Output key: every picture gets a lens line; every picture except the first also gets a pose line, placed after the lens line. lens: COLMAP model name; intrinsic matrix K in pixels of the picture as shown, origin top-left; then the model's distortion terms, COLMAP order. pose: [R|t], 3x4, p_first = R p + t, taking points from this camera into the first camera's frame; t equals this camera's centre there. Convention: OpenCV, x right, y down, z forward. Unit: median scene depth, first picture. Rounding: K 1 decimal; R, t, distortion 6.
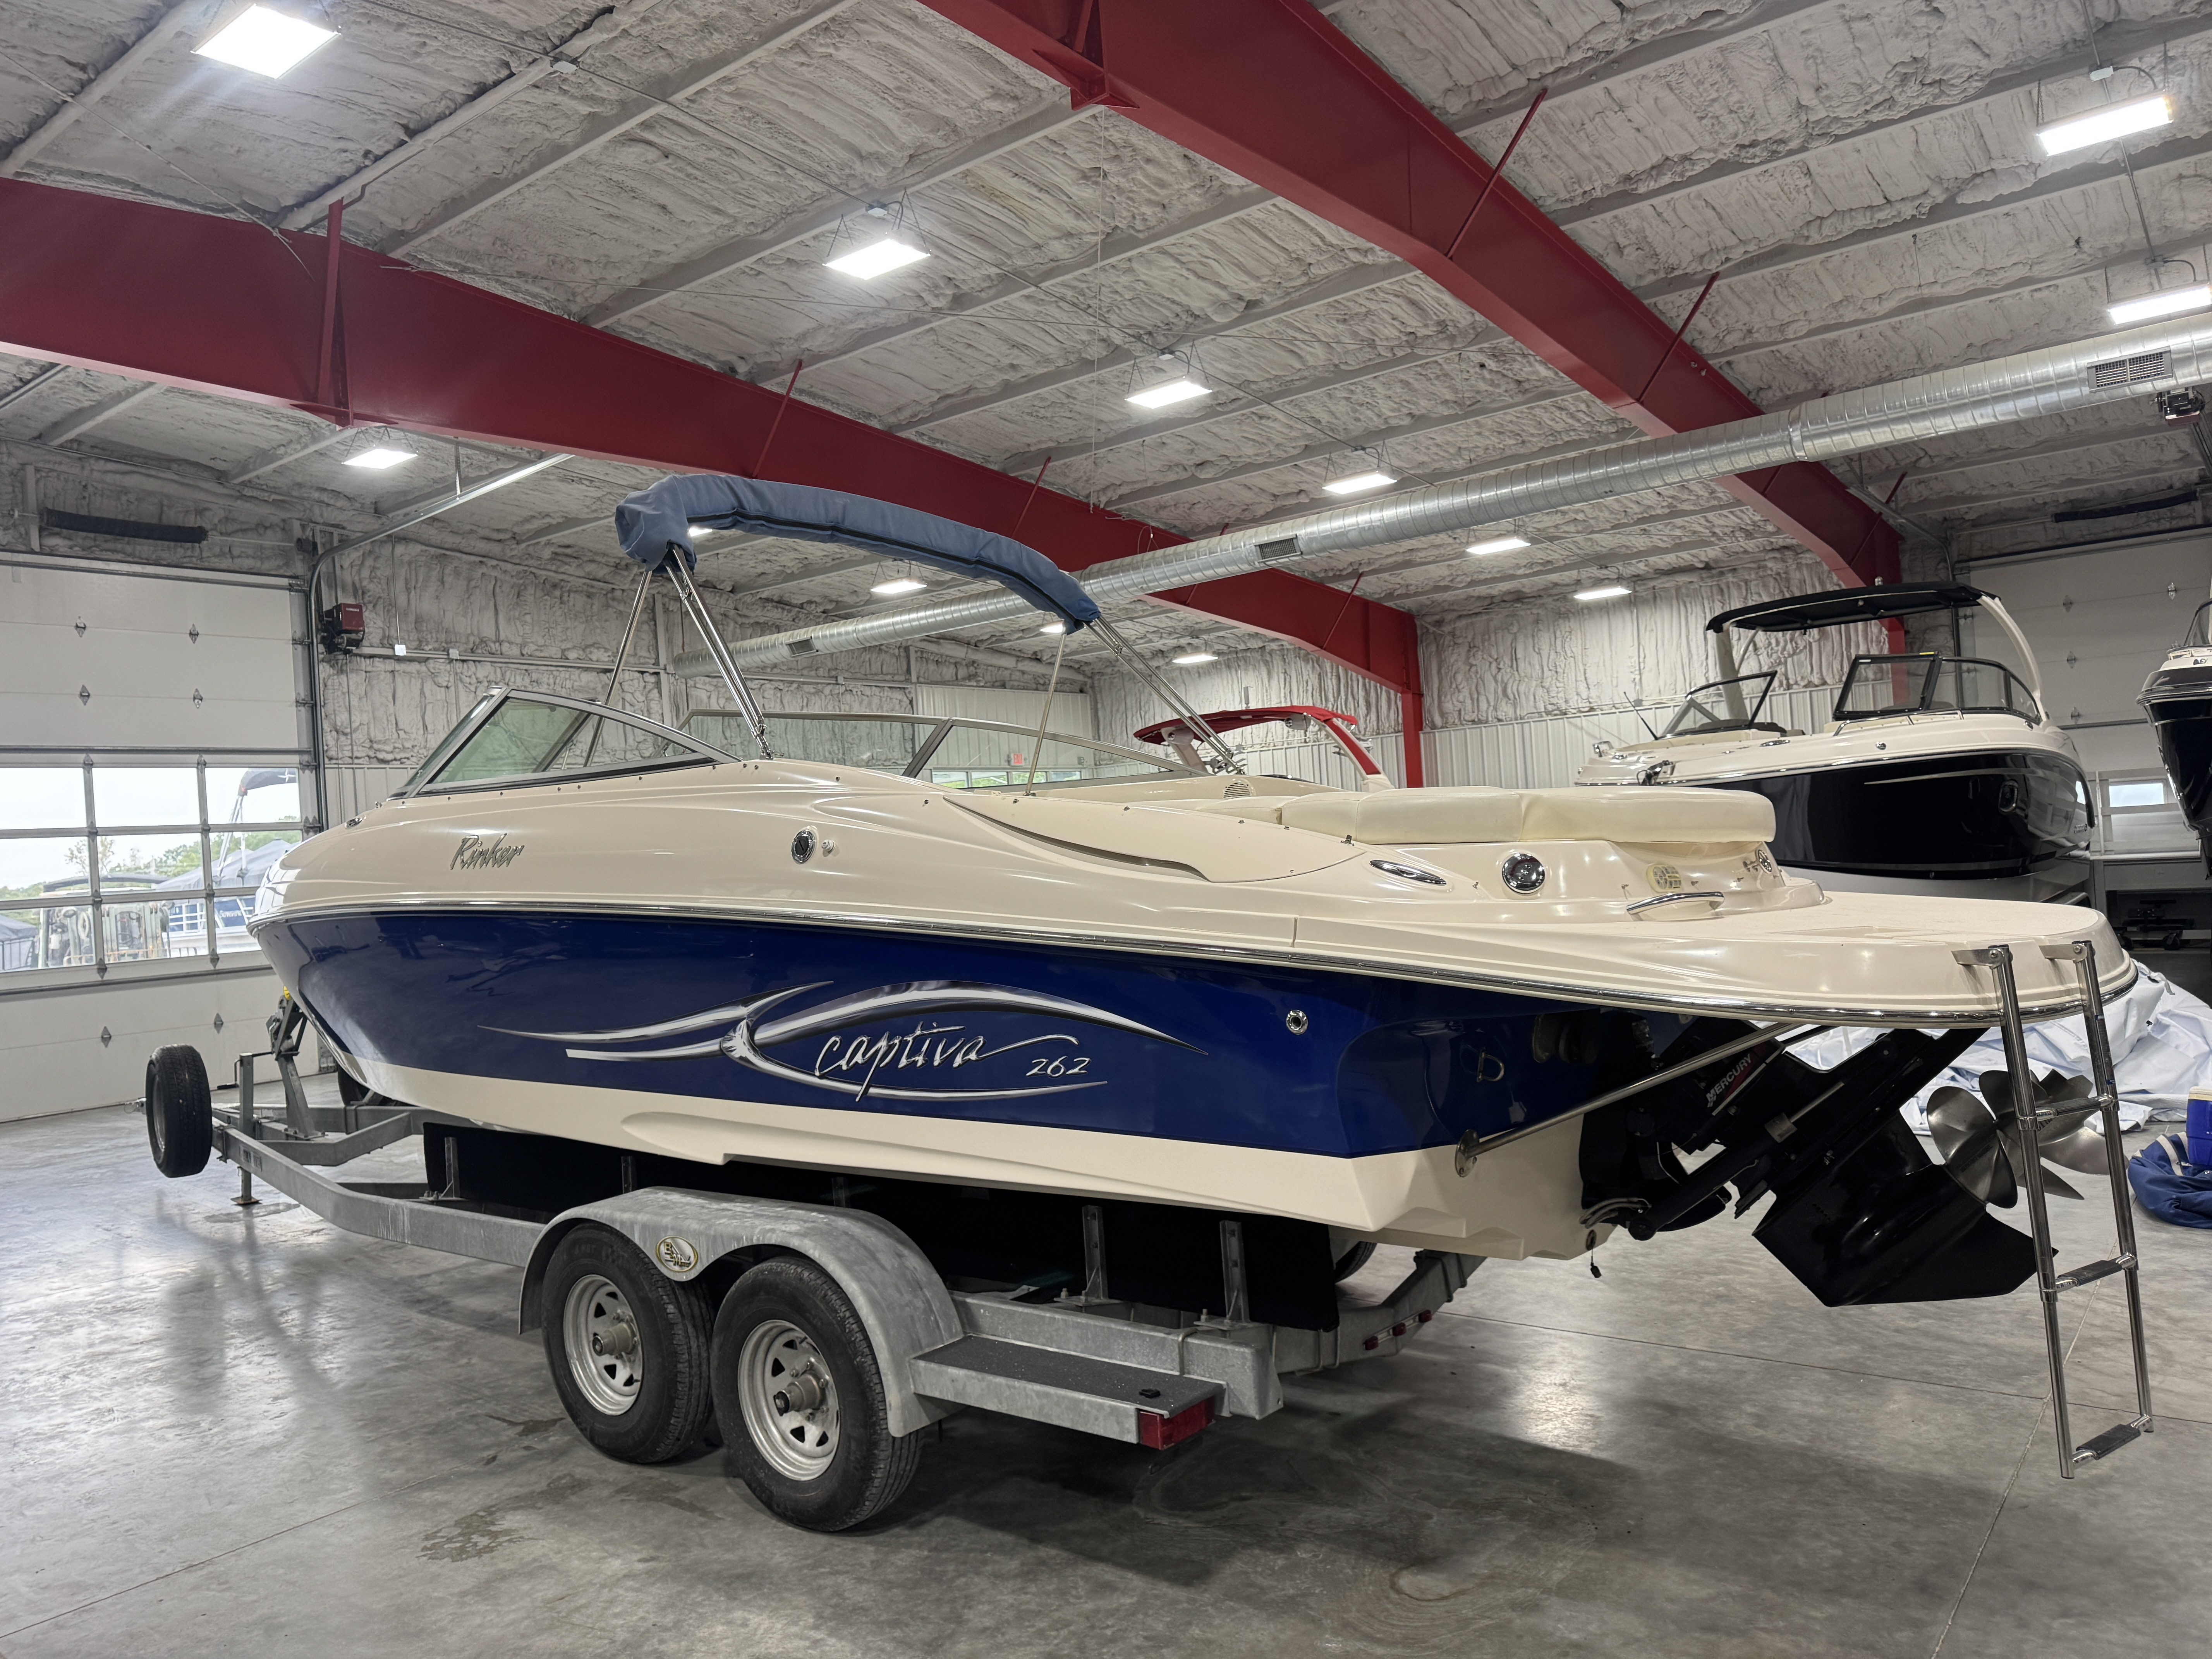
lens RADIAL K [[1554.5, 0, 1110.1], [0, 1554.5, 835.7], [0, 0, 1]] dist [0.019531, -0.019777]
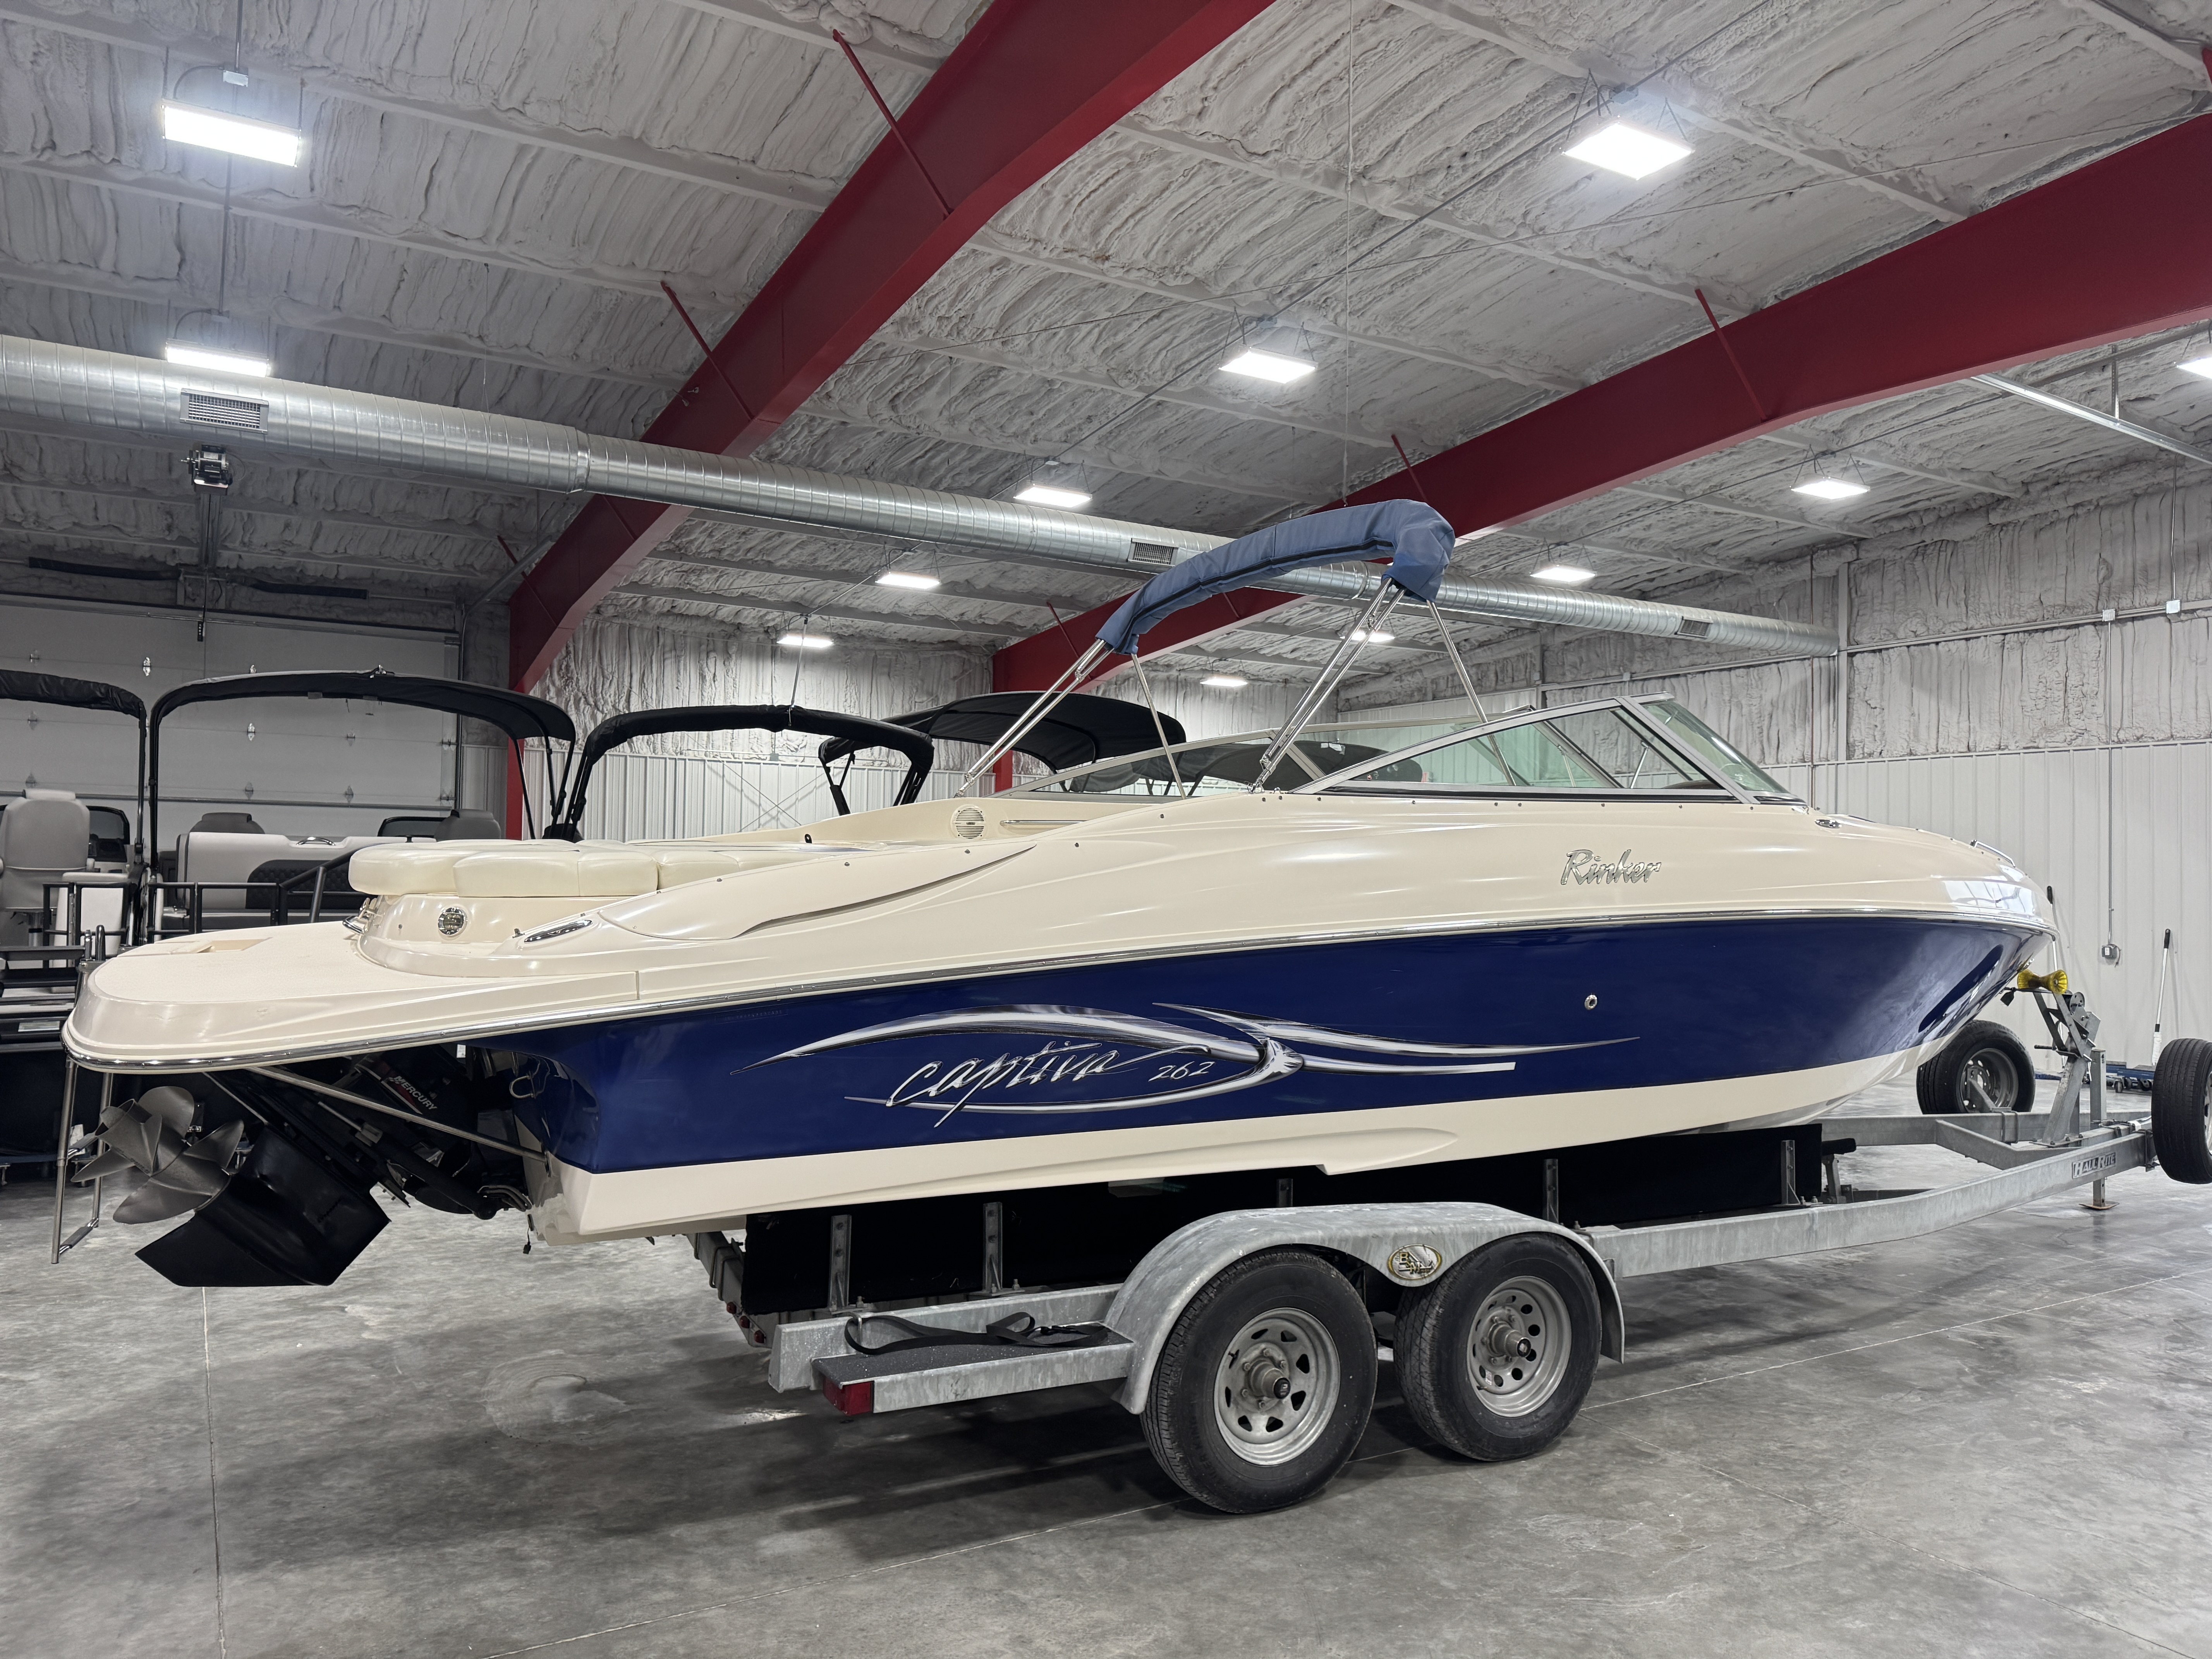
lens RADIAL K [[1554.5, 0, 1108.5], [0, 1554.5, 828.9], [0, 0, 1]] dist [0.019531, -0.019777]
pose [[-0.367048, 0.027284, -0.929802, 0.300698], [0.017208, 0.999598, 0.022539, -0.014297], [0.930043, -0.007727, -0.367370, 0.446858]]
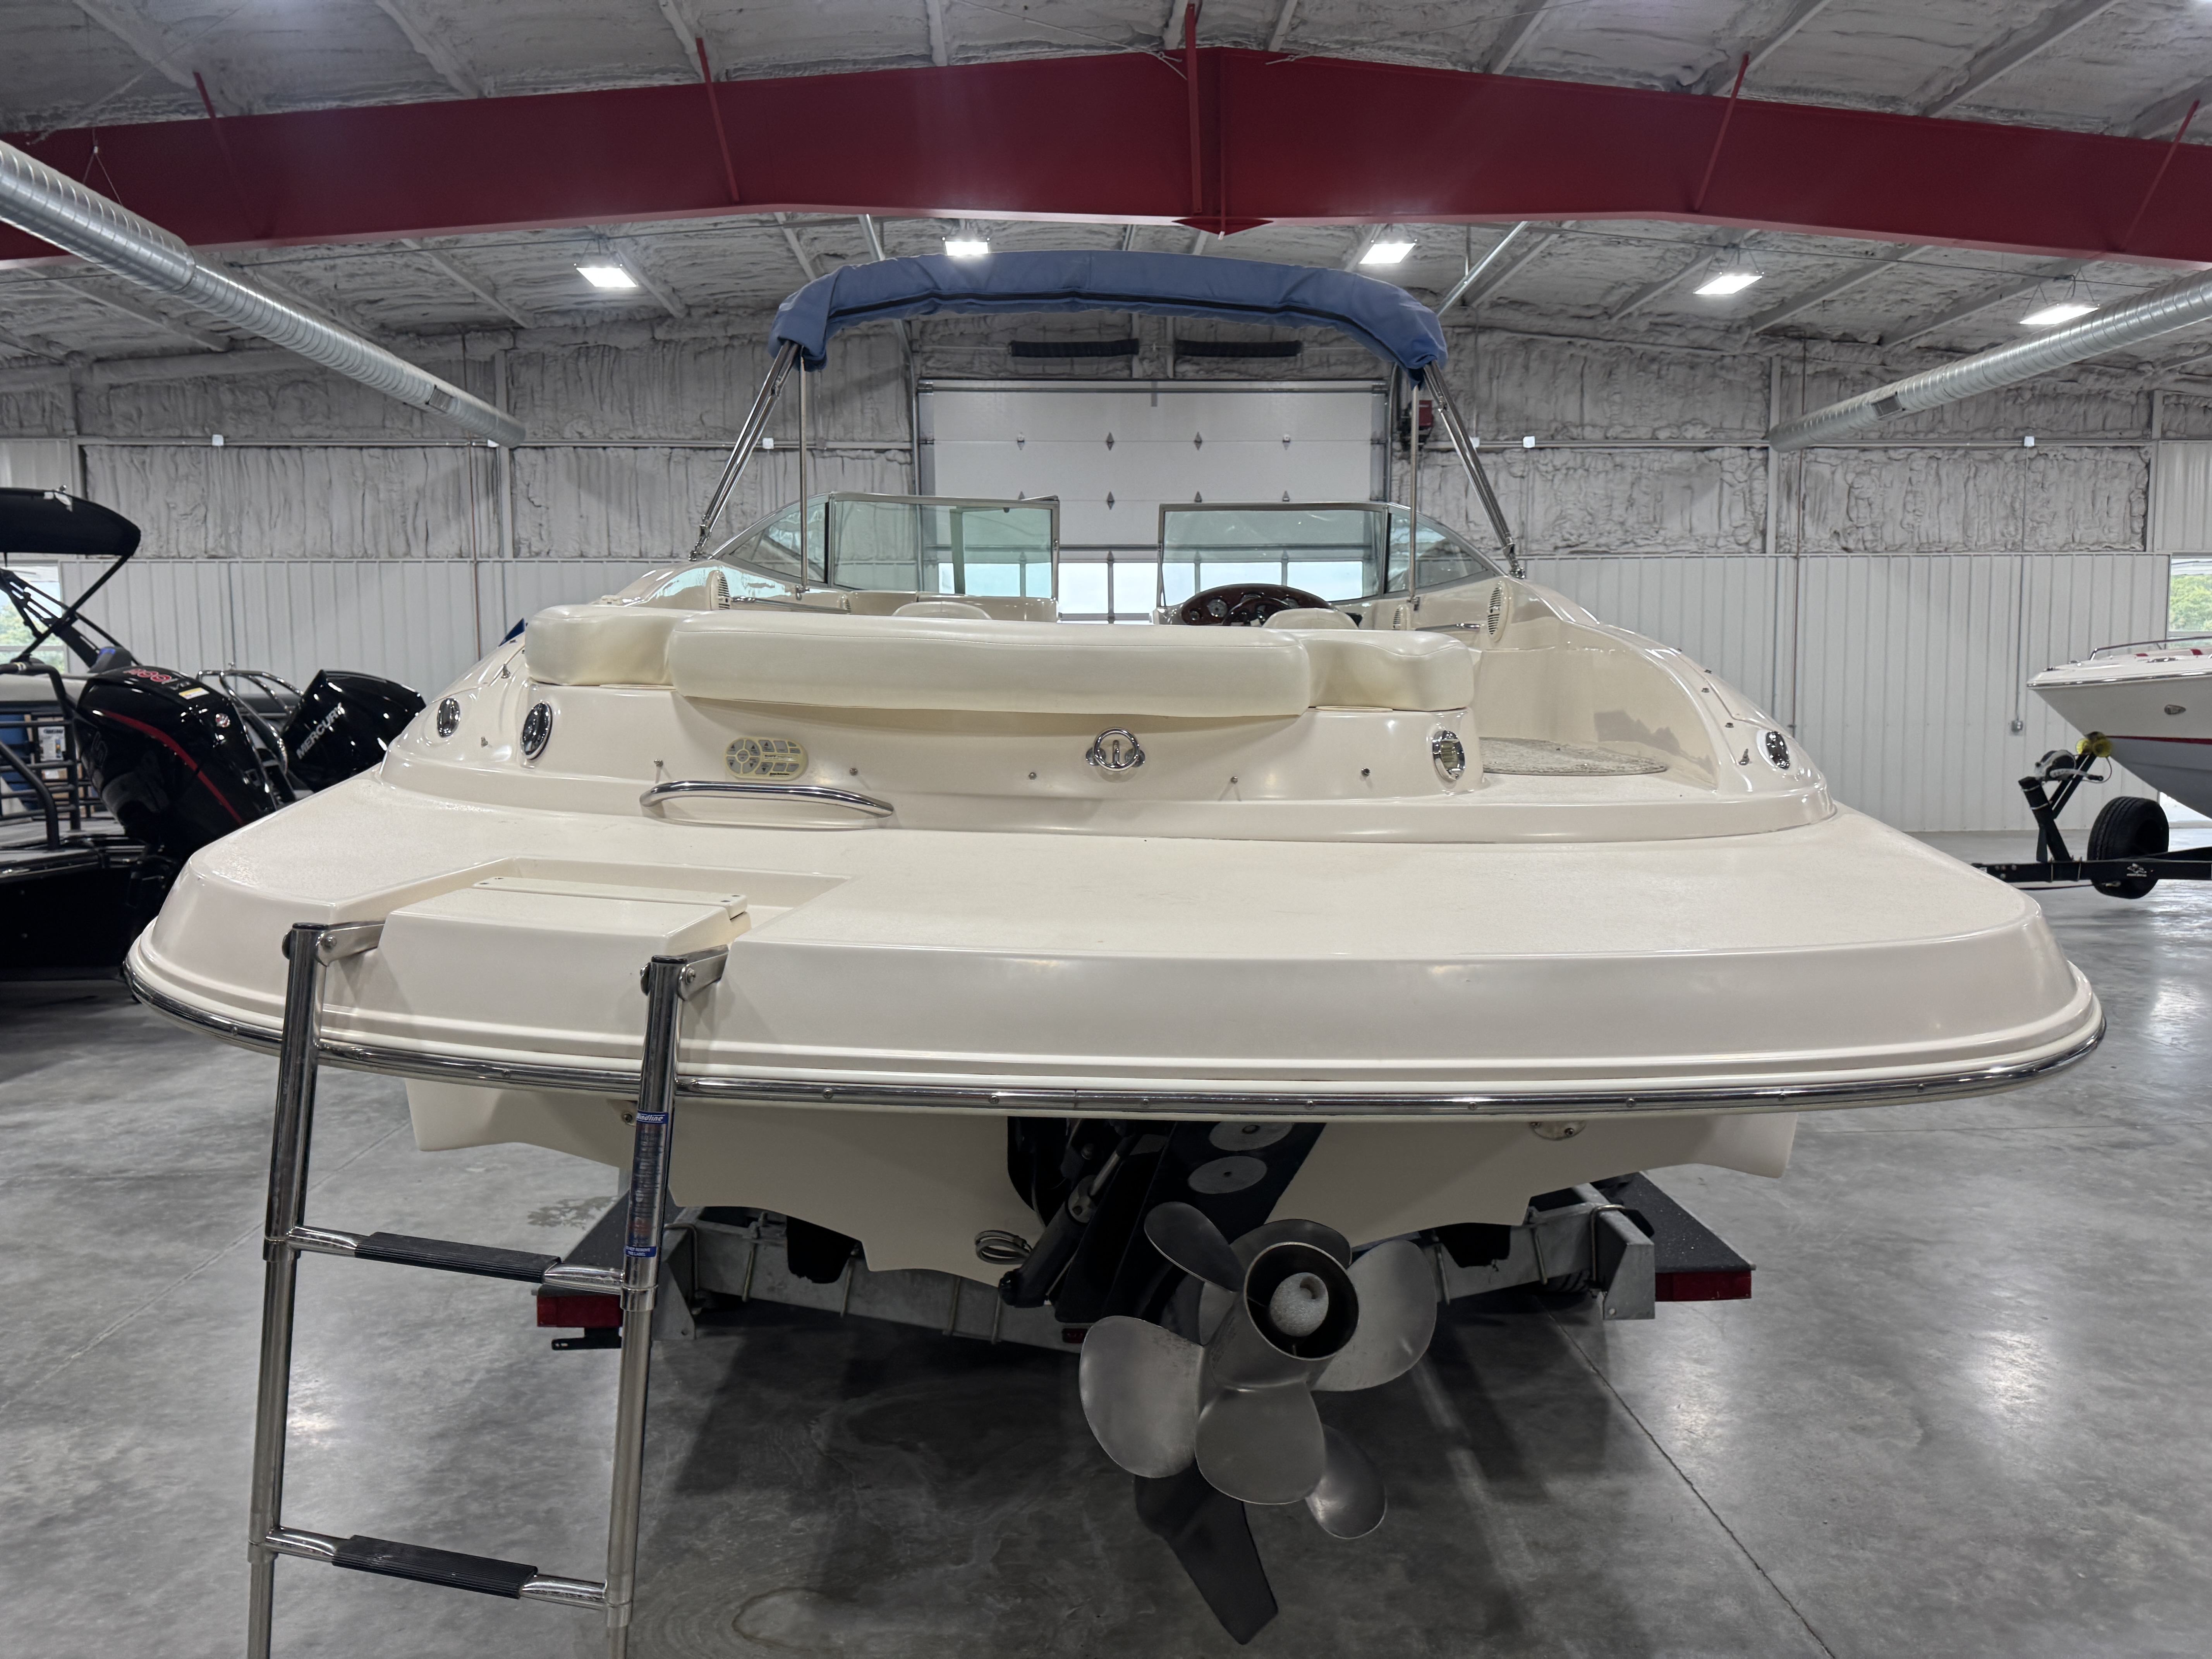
lens RADIAL K [[1554.5, 0, 1115.7], [0, 1554.5, 834.3], [0, 0, 1]] dist [0.019531, -0.019777]
pose [[0.655997, 0.125880, -0.744192, 0.189349], [-0.024585, 0.989034, 0.145624, -0.007758], [0.754363, -0.077233, 0.651898, 0.141310]]
